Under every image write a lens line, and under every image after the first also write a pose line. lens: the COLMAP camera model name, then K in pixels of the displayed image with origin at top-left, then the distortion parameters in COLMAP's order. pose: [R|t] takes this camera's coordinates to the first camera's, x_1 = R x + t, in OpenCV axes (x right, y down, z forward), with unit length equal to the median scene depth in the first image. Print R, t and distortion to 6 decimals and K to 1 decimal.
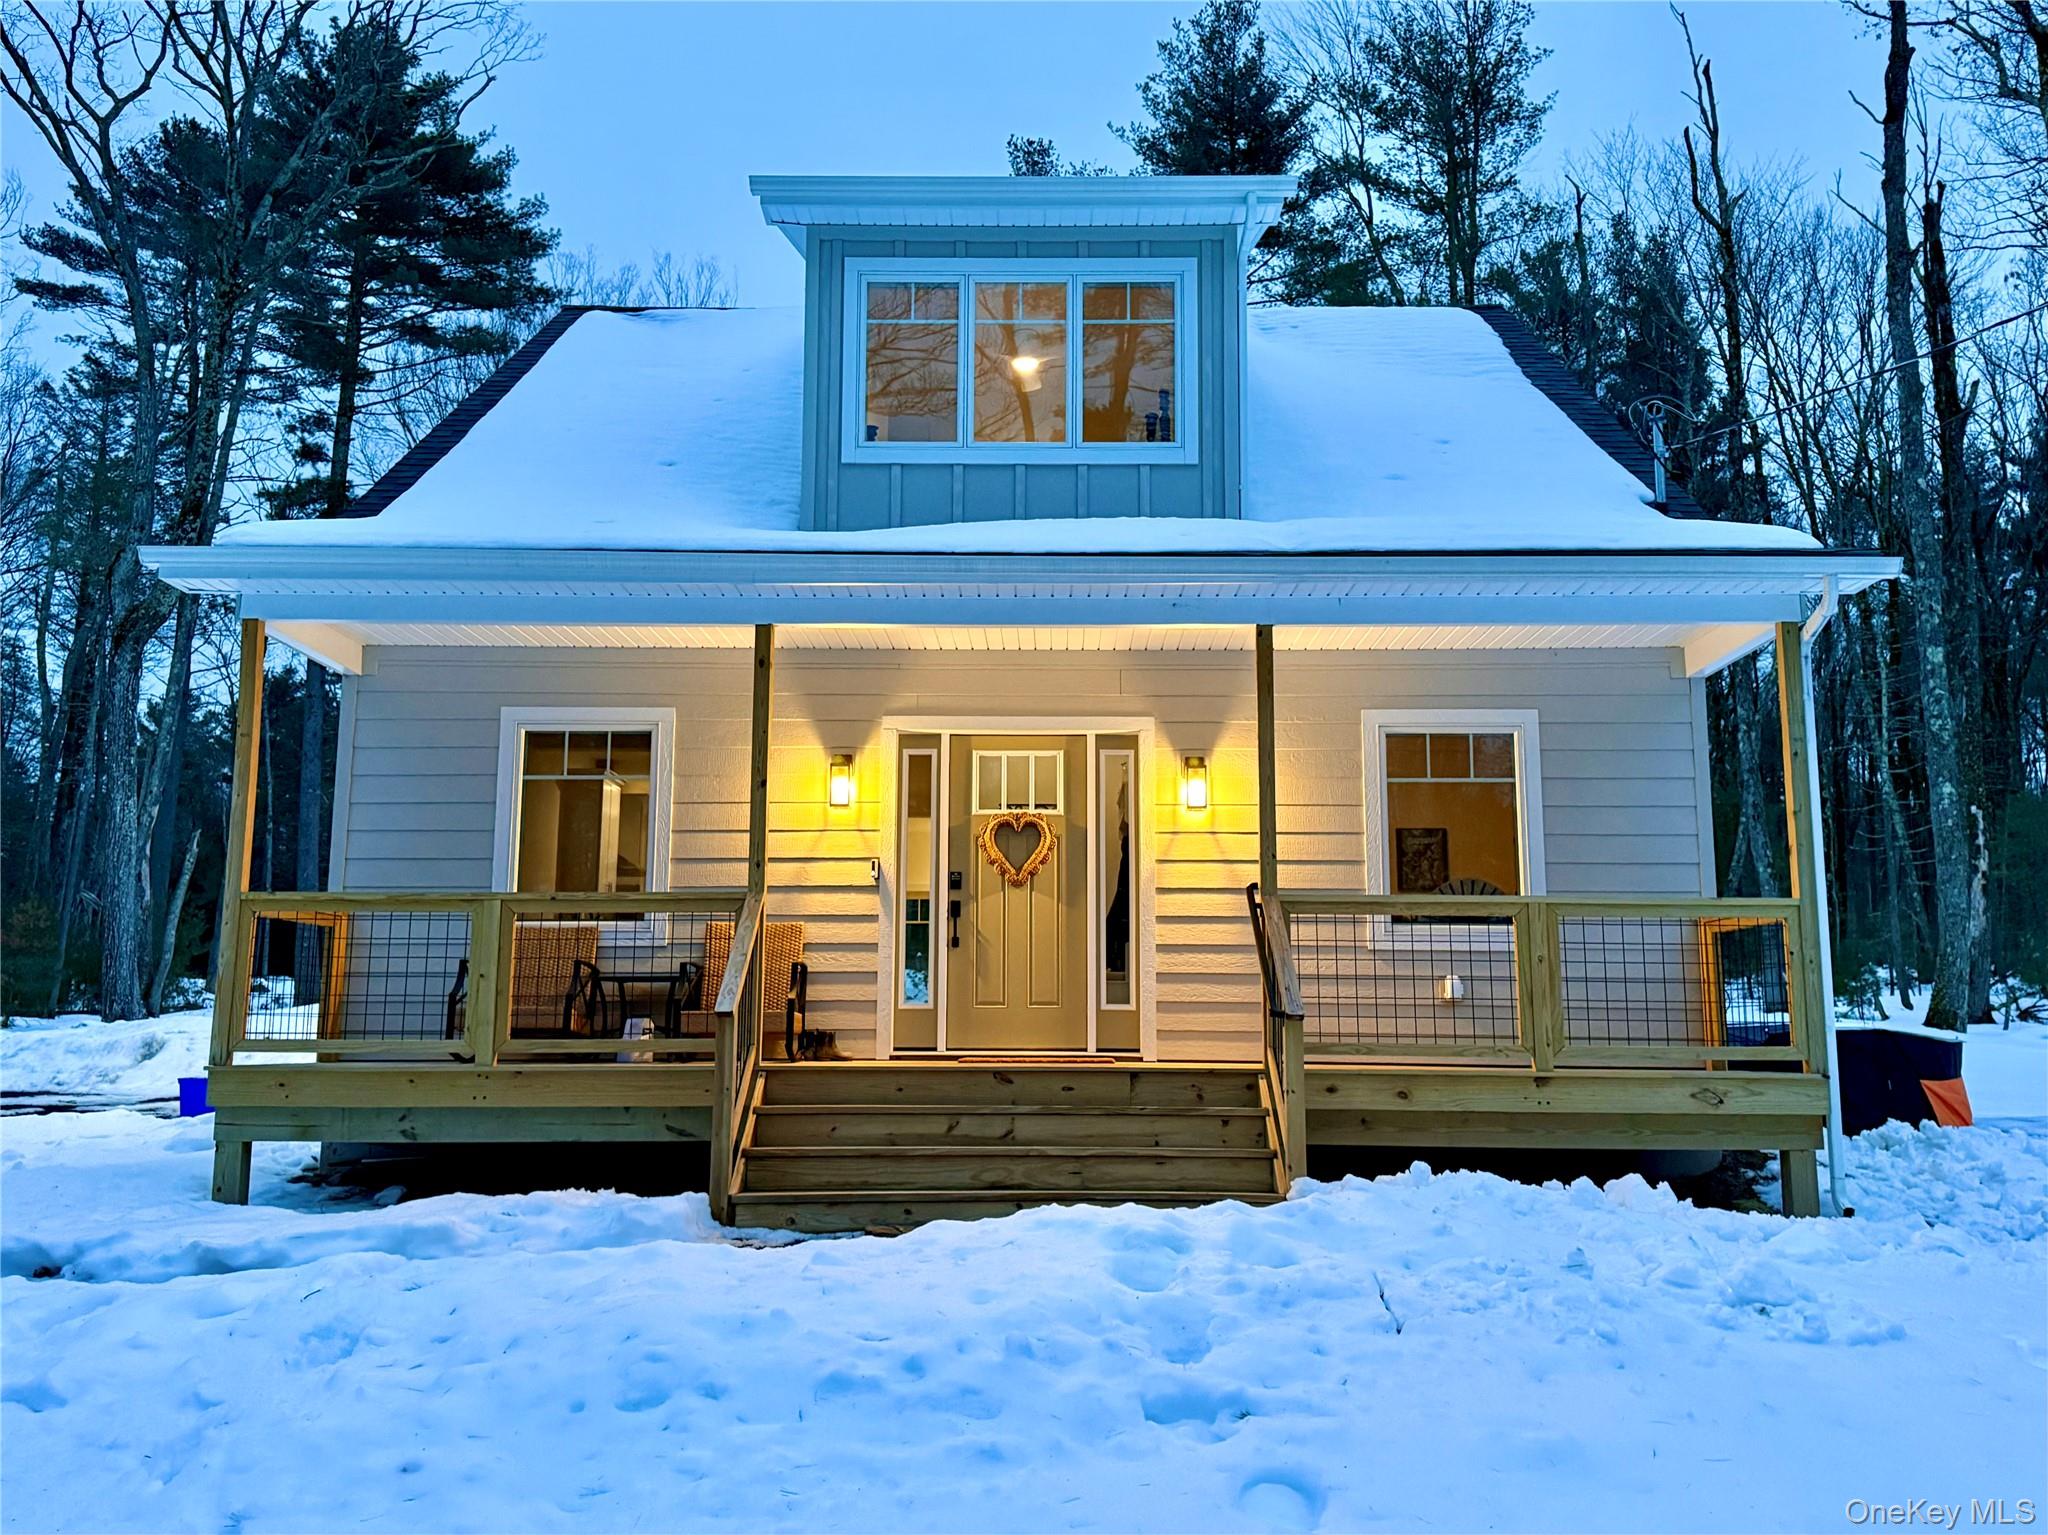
lens RADIAL K [[1743.6, 0, 1011.3], [0, 1743.6, 775.8], [0, 0, 1]] dist [0.043212, 0.023388]
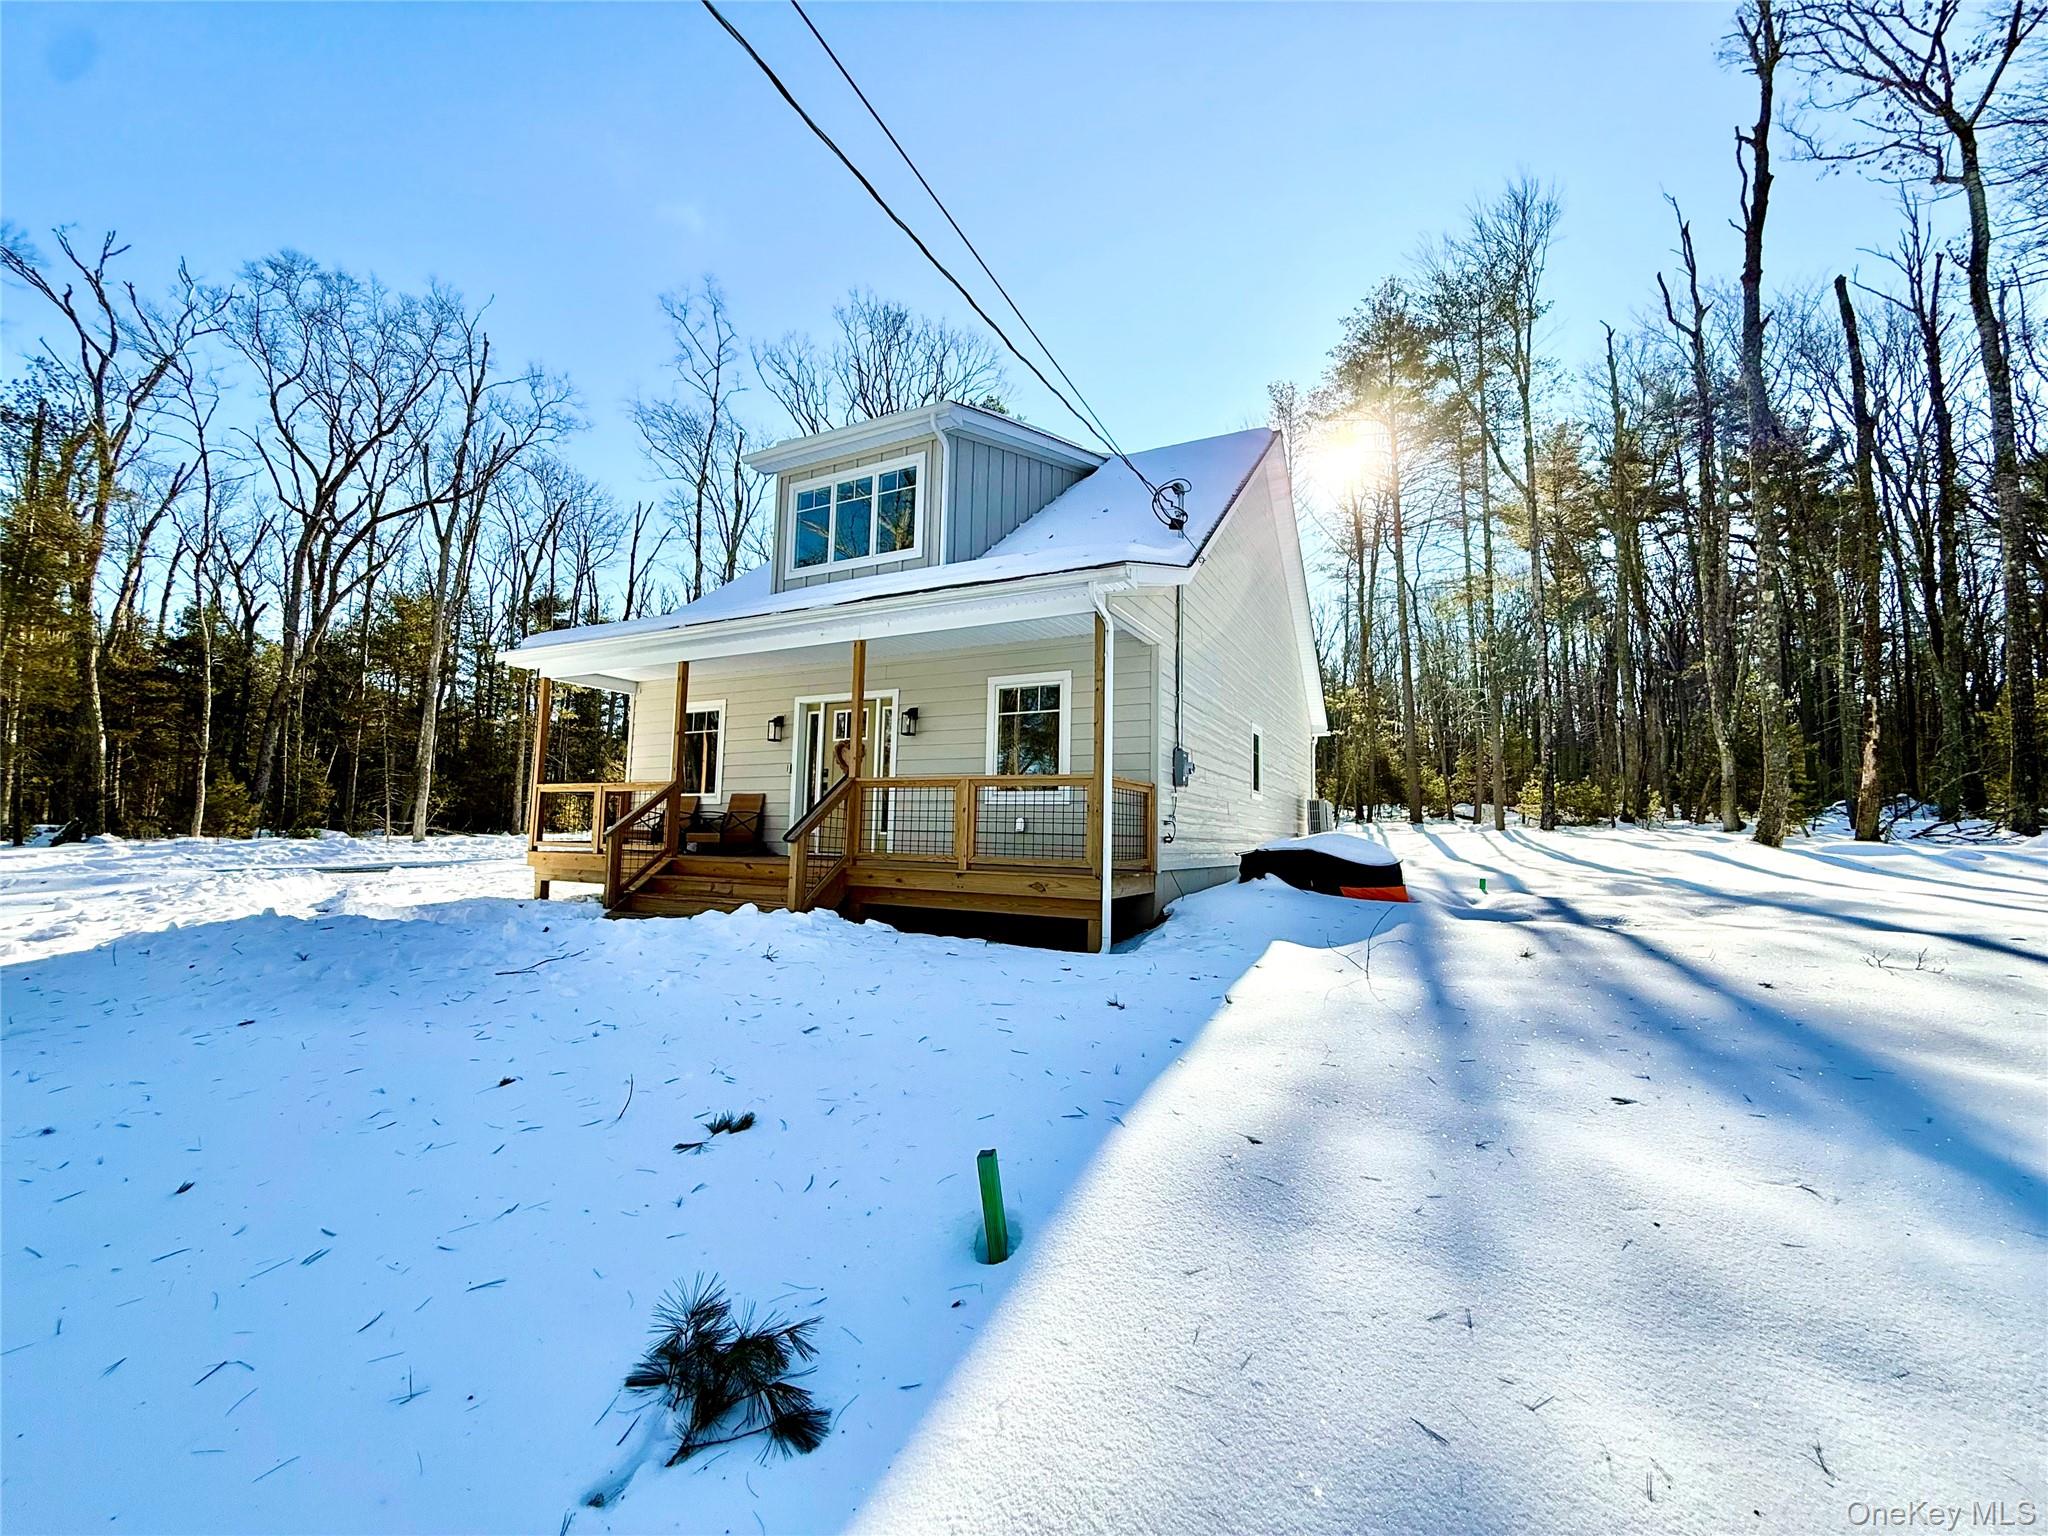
lens RADIAL K [[825.5, 0, 1012.4], [0, 825.5, 754.9], [0, 0, 1]] dist [0.002669, 0.000431]
pose [[0.891087, -0.032720, -0.452652, 0.565024], [0.053240, 0.998047, 0.032664, 0.016378], [0.450699, -0.053206, 0.891089, 0.191495]]
